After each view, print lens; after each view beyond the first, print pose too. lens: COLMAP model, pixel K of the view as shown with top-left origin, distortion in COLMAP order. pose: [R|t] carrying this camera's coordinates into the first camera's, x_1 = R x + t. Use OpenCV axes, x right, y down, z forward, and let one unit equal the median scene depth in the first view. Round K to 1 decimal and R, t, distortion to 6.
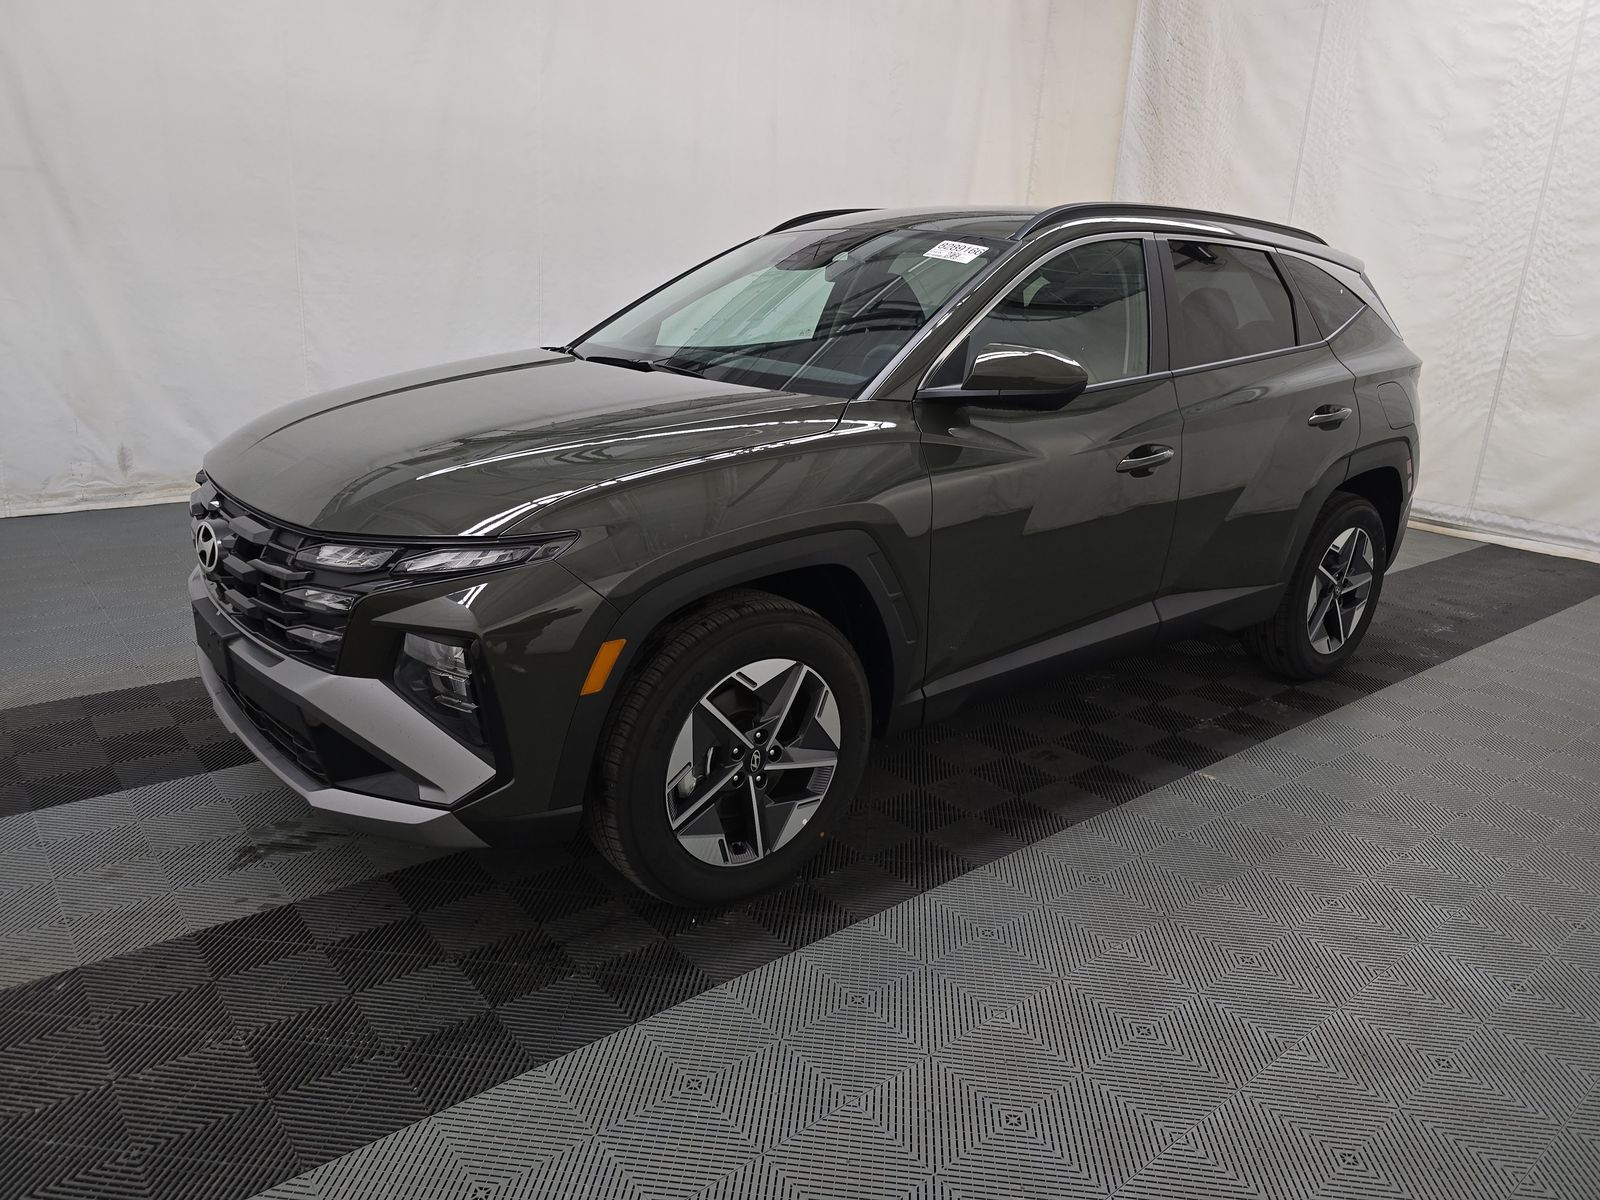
lens RADIAL K [[1071.3, 0, 800.0], [0, 1071.3, 600.0], [0, 0, 1]] dist [0.043250, -0.033432]
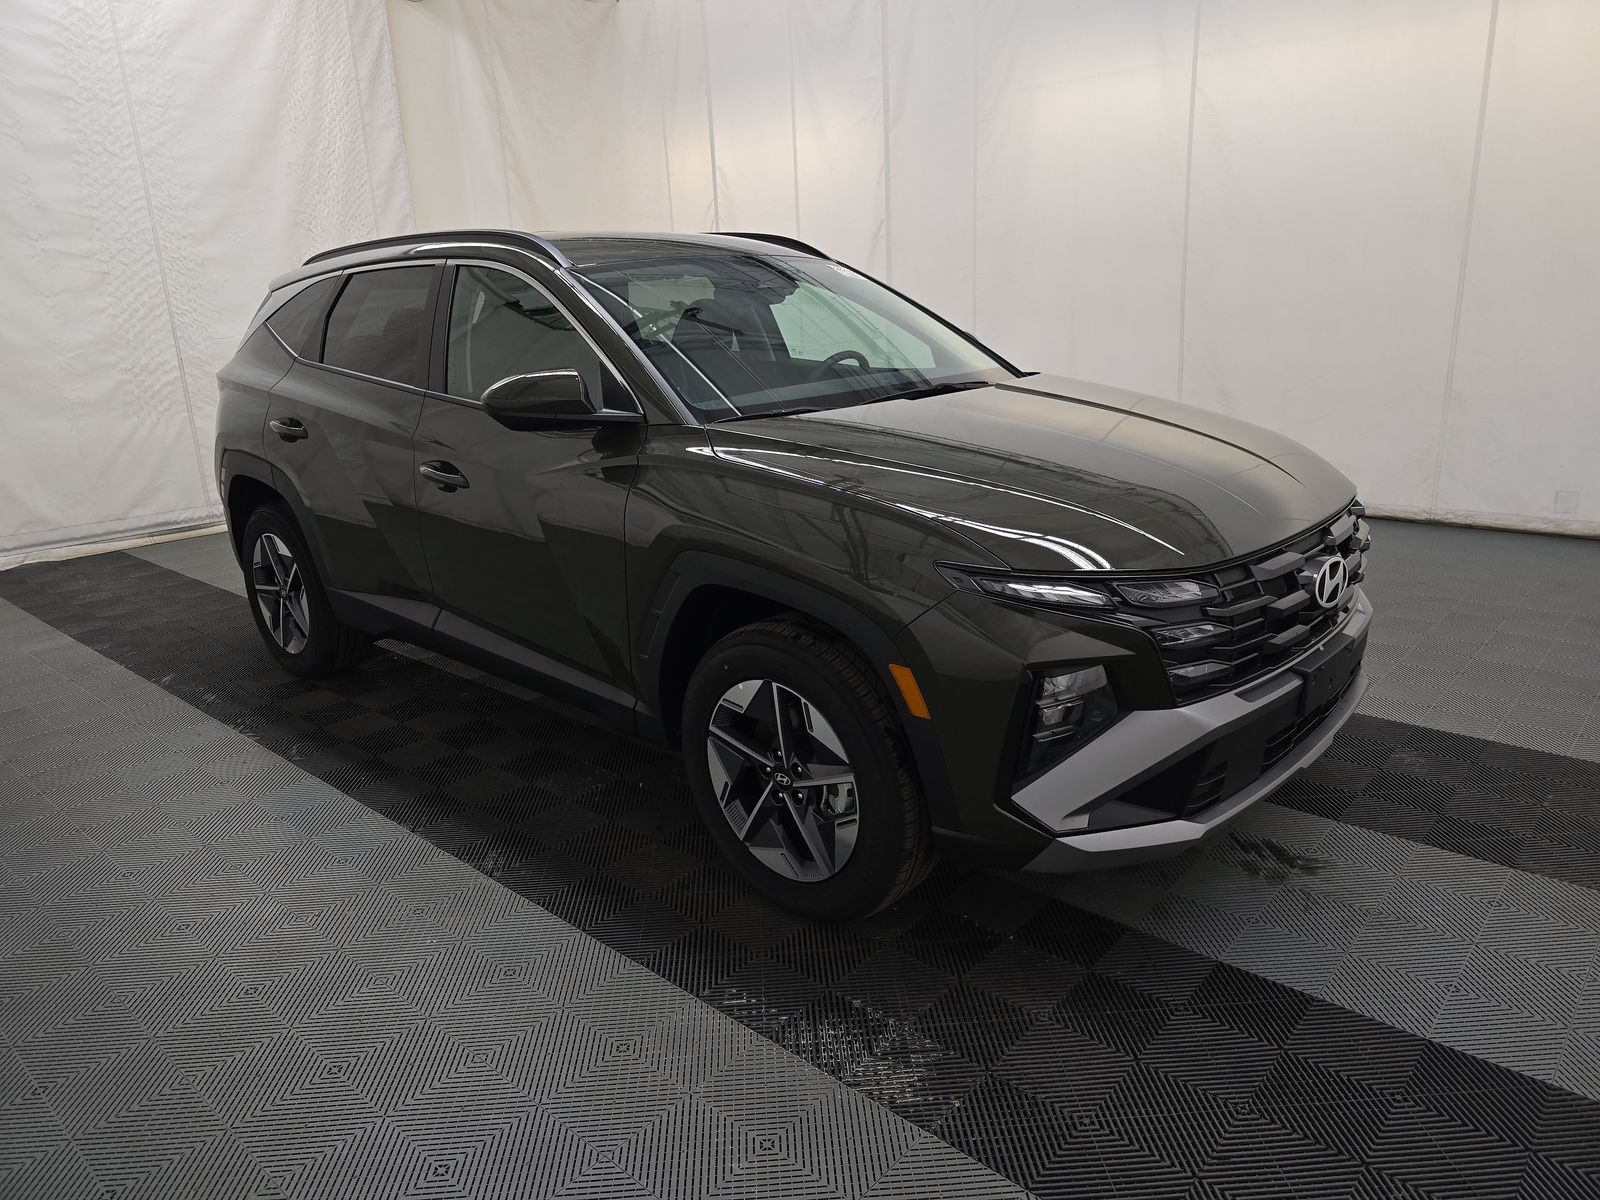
lens RADIAL K [[1075.4, 0, 797.9], [0, 1075.4, 593.7], [0, 0, 1]] dist [0.047921, -0.036101]
pose [[-0.149082, -0.308528, 0.939460, -0.527405], [0.315842, 0.885451, 0.340911, -0.200612], [-0.937026, 0.347545, -0.034559, 0.555598]]
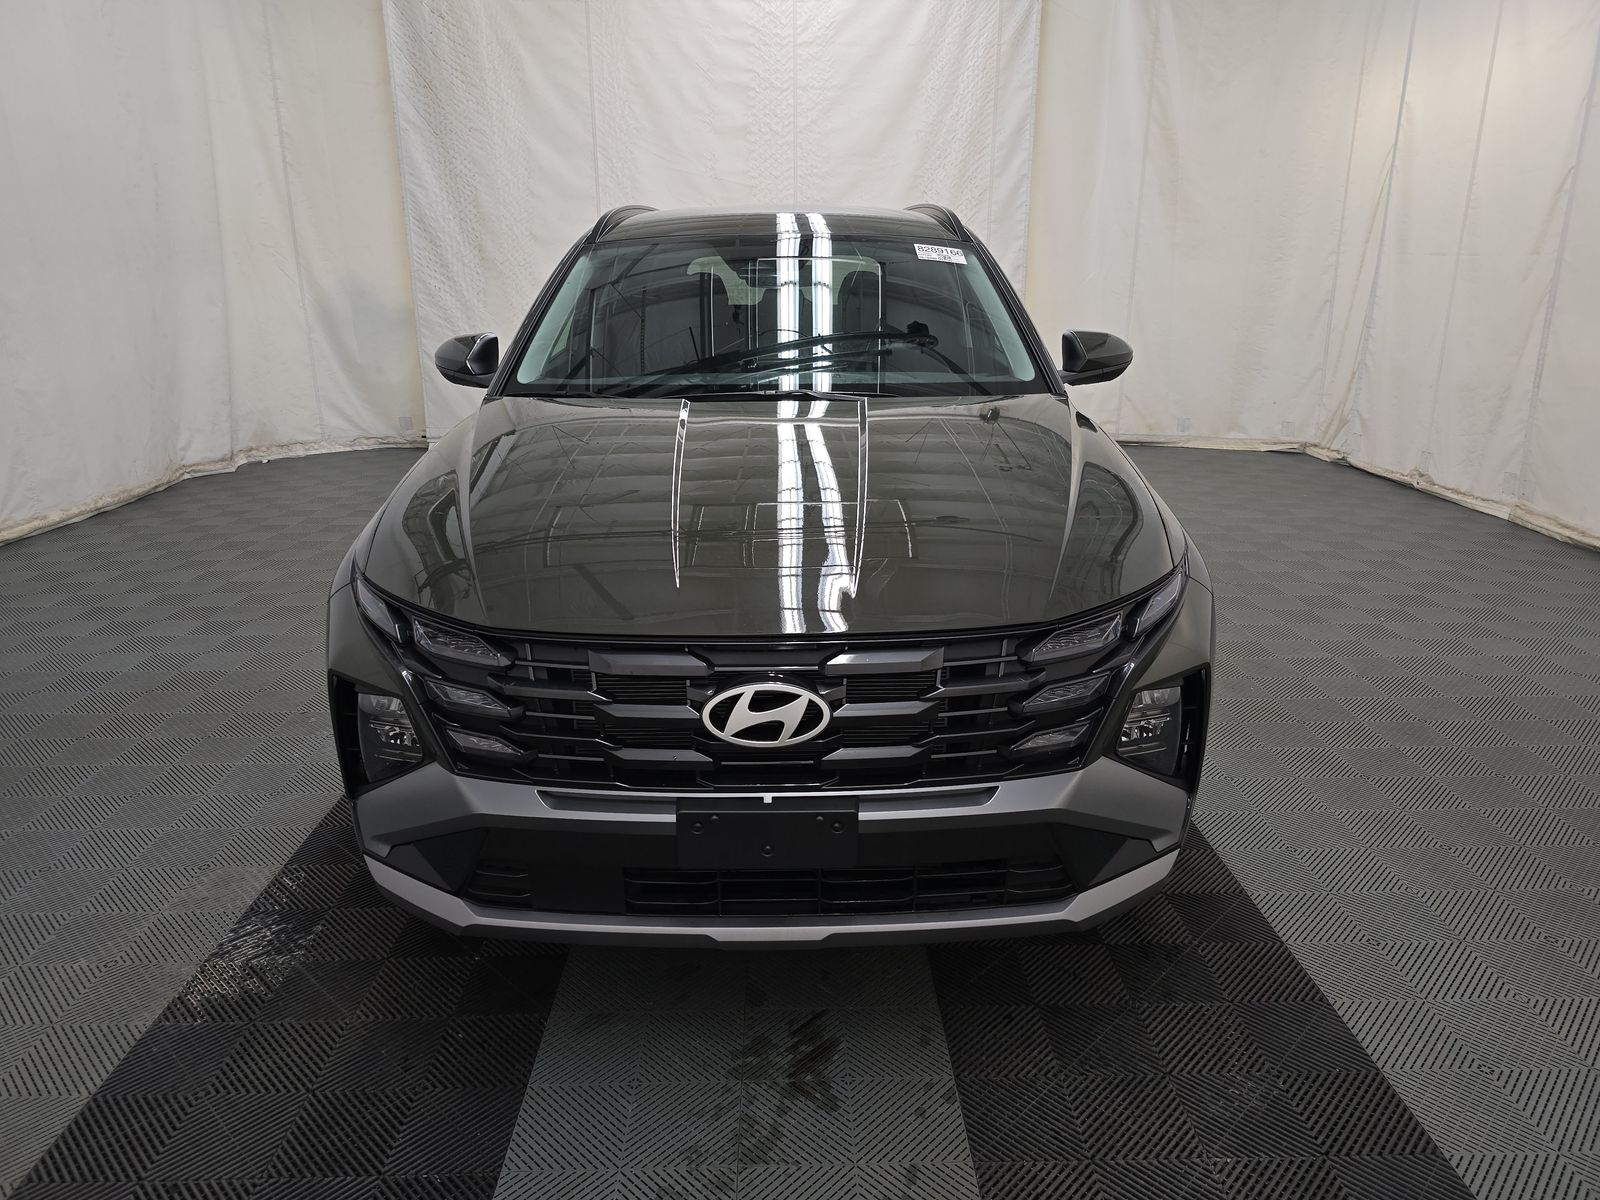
lens RADIAL K [[1071.3, 0, 800.0], [0, 1071.3, 600.0], [0, 0, 1]] dist [0.043250, -0.033432]
pose [[0.621956, -0.282011, 0.730507, -0.385131], [0.257260, 0.954703, 0.149530, -0.084129], [-0.739586, 0.094929, 0.666334, 0.181455]]
